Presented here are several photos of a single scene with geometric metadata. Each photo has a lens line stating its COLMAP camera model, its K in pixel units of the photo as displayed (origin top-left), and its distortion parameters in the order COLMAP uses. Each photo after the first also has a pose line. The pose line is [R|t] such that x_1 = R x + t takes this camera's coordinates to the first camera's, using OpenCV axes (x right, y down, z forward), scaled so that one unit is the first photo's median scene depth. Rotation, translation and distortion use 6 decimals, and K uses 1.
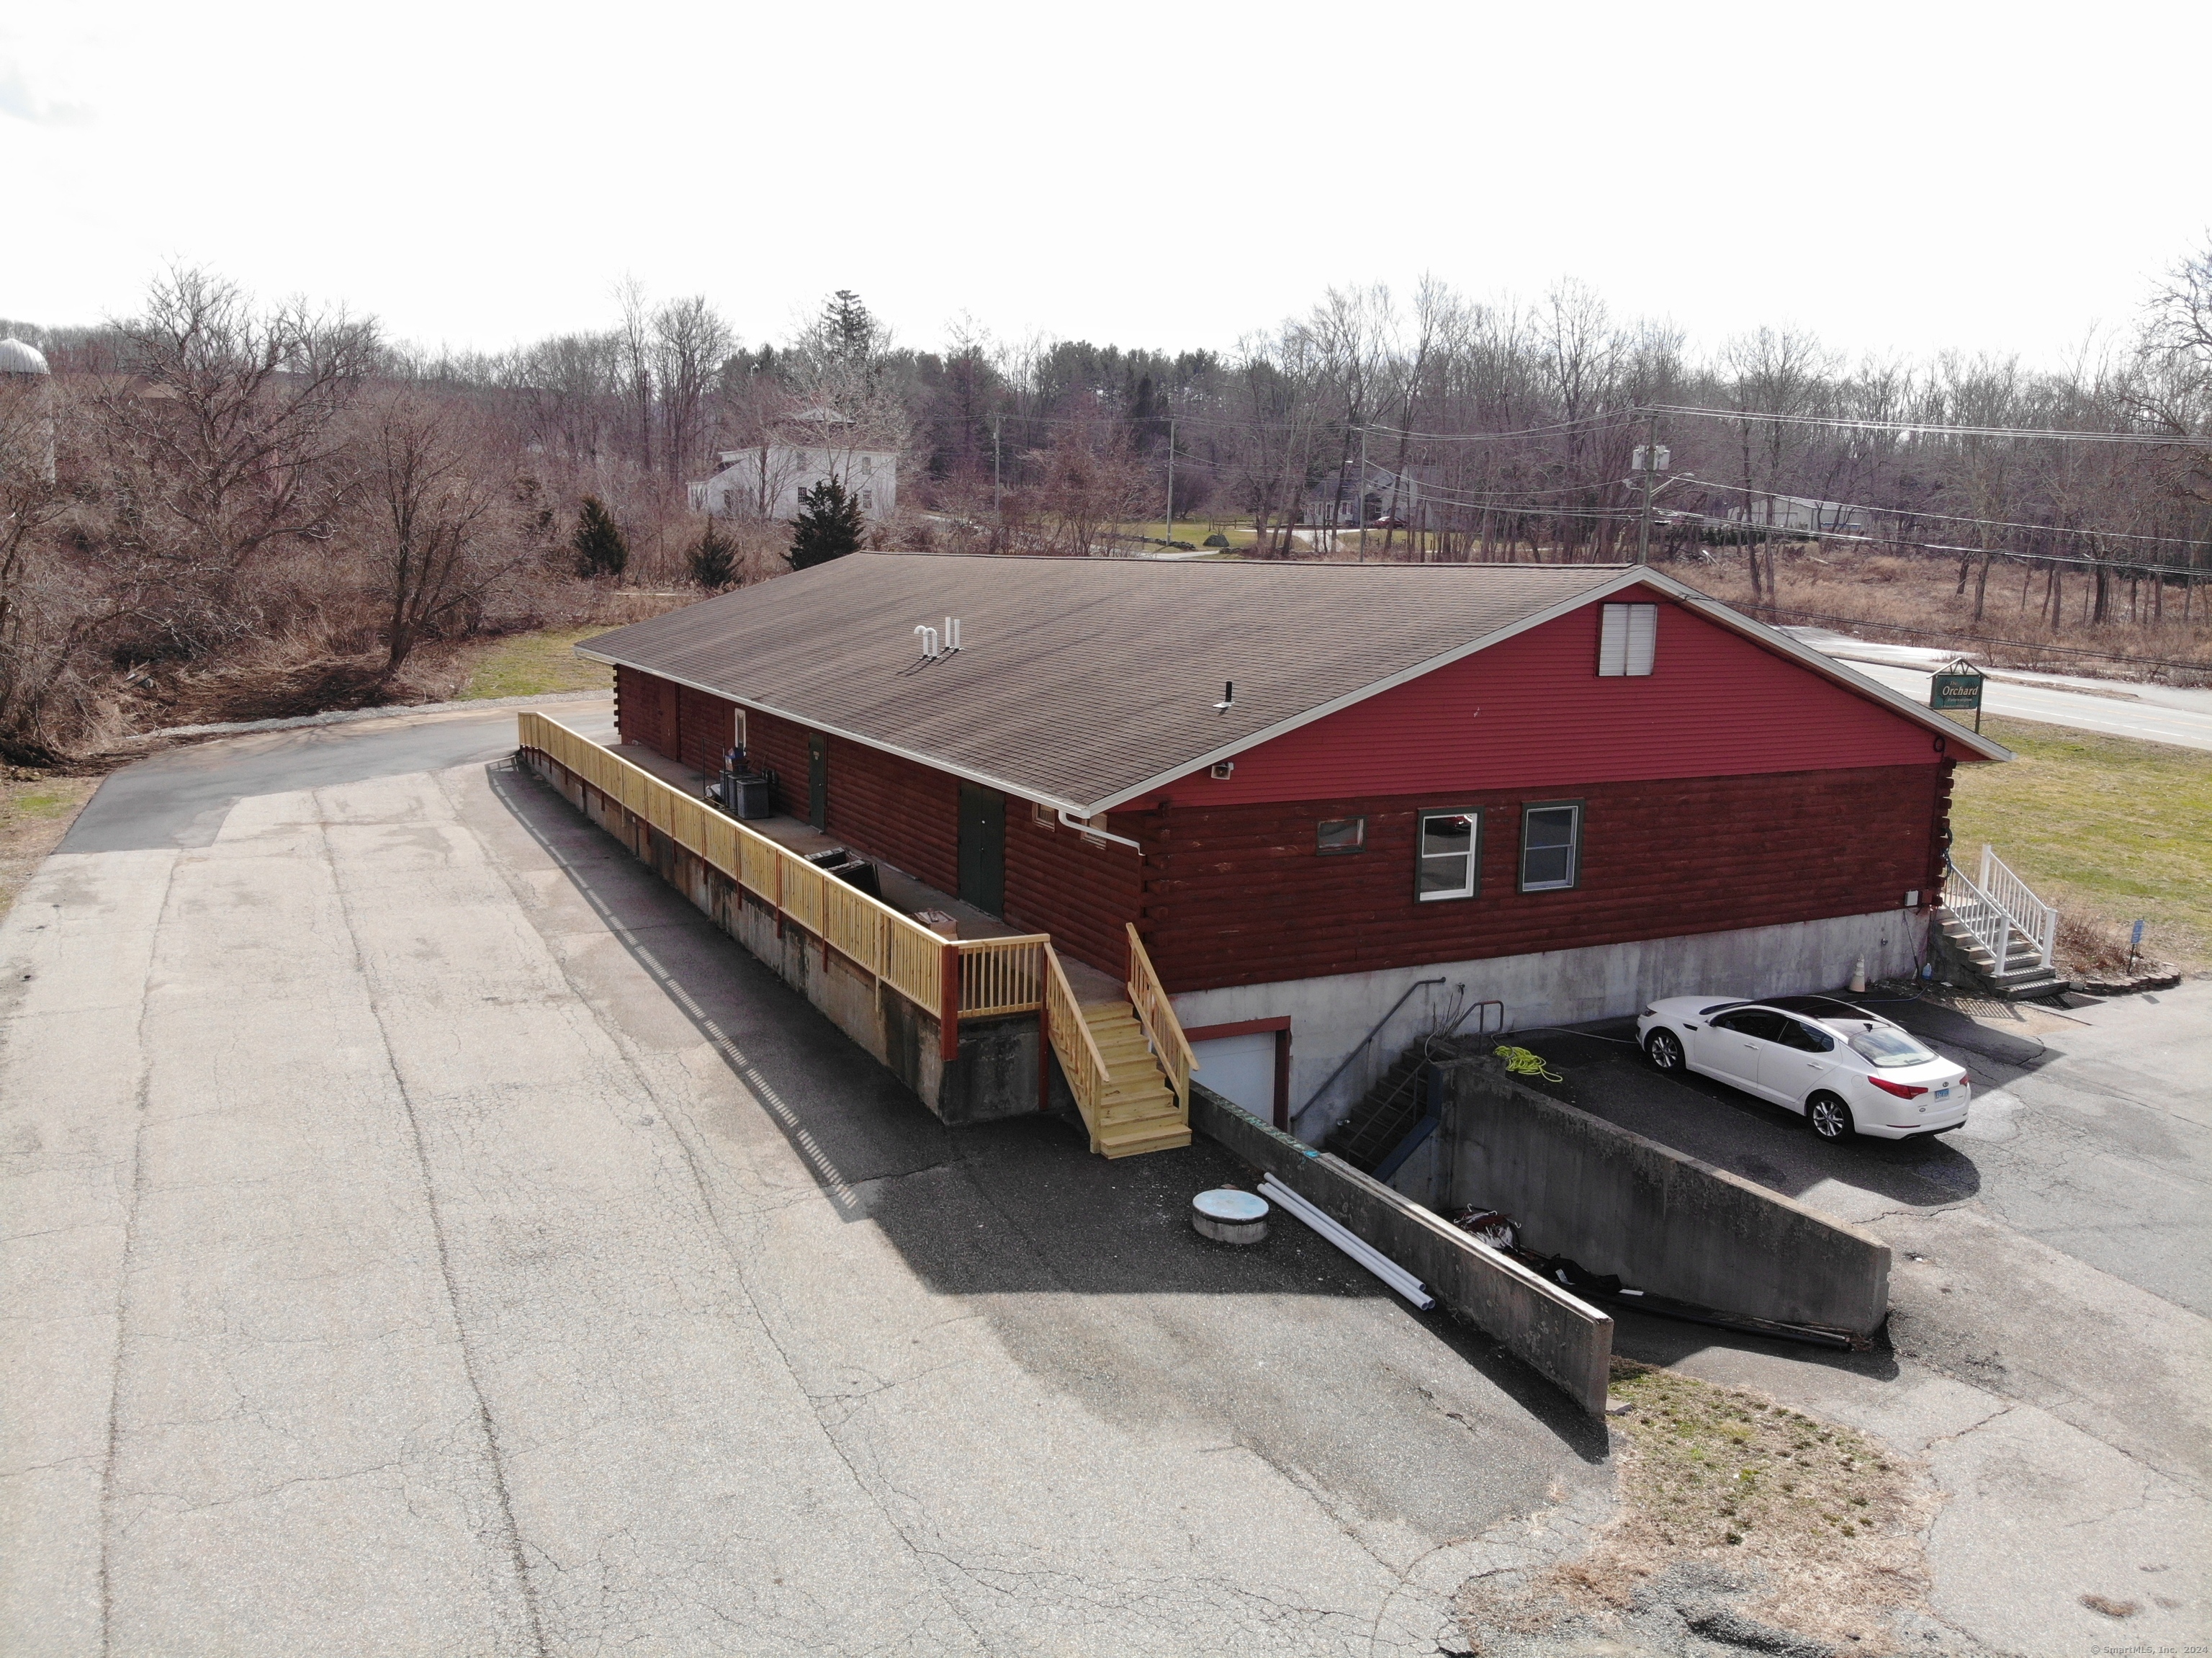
lens RADIAL K [[1651.1, 0, 1106.5], [0, 1651.1, 820.0], [0, 0, 1]] dist [0.014471, -0.119087]
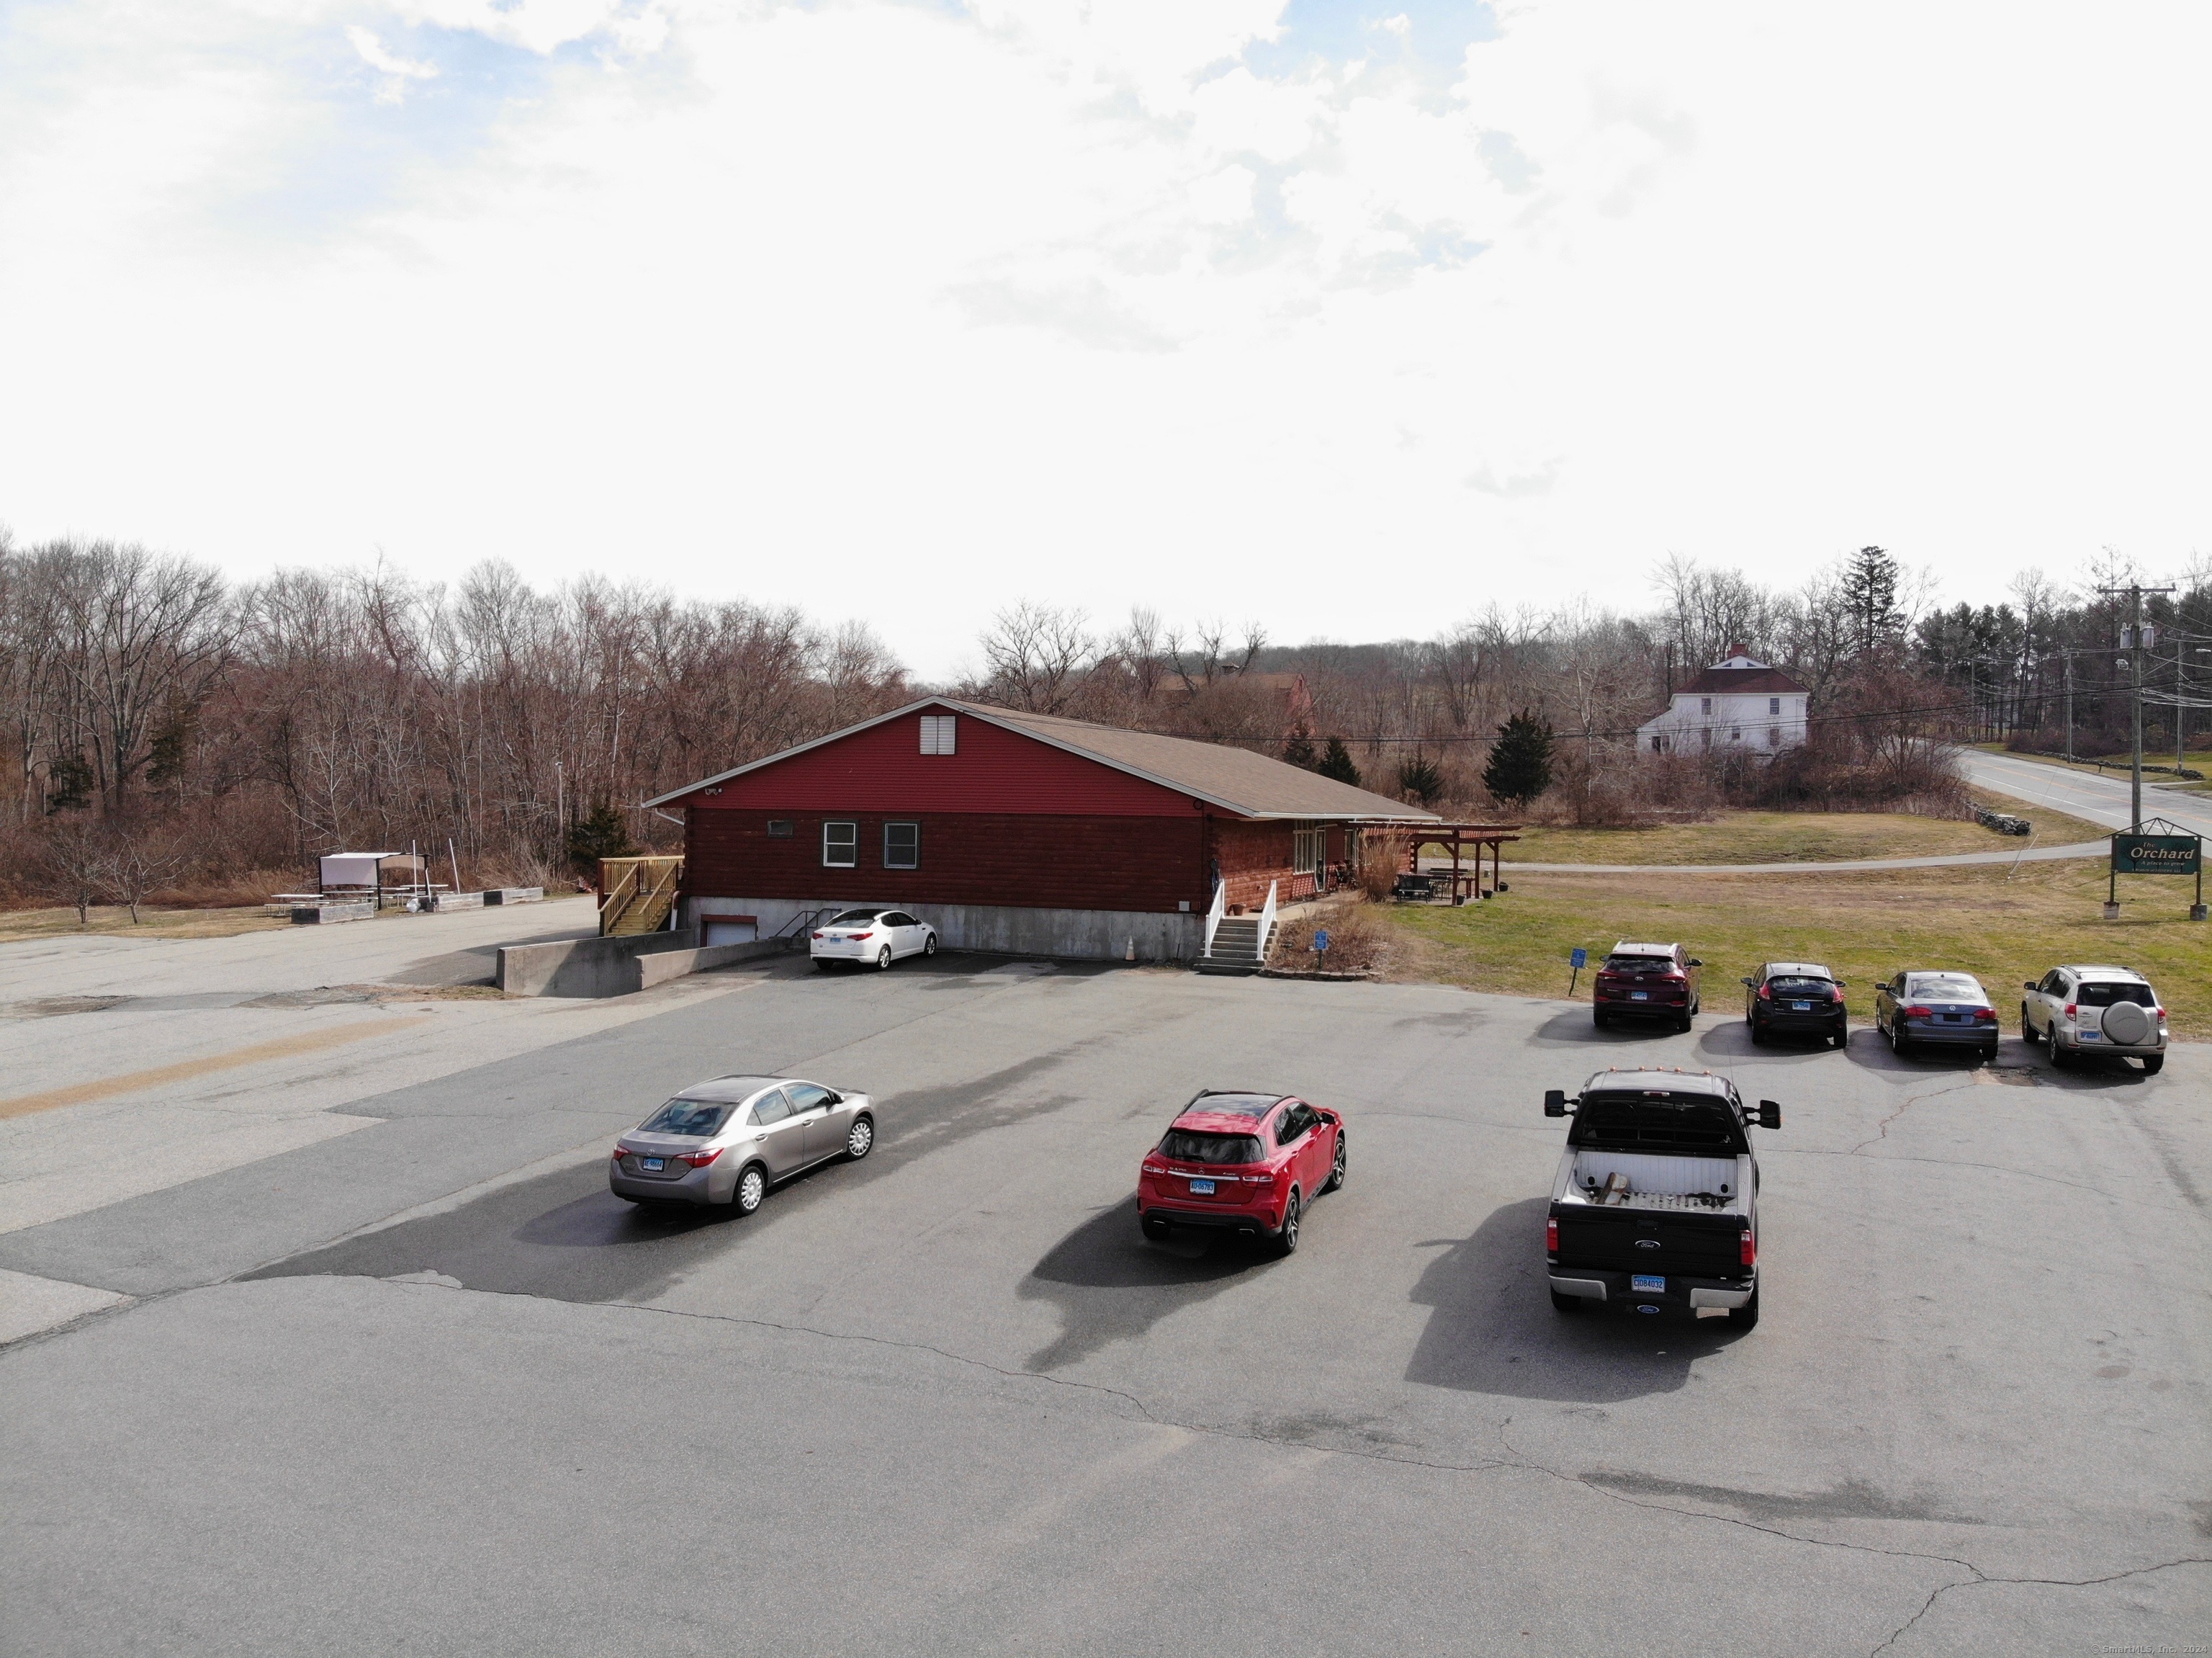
lens RADIAL K [[1651.1, 0, 1114.1], [0, 1651.1, 836.2], [0, 0, 1]] dist [0.014471, -0.119087]
pose [[0.665466, 0.000139, -0.746428, 1.637863], [-0.120333, 0.986940, -0.107097, 0.159784], [0.736665, 0.161089, 0.656792, -0.049576]]
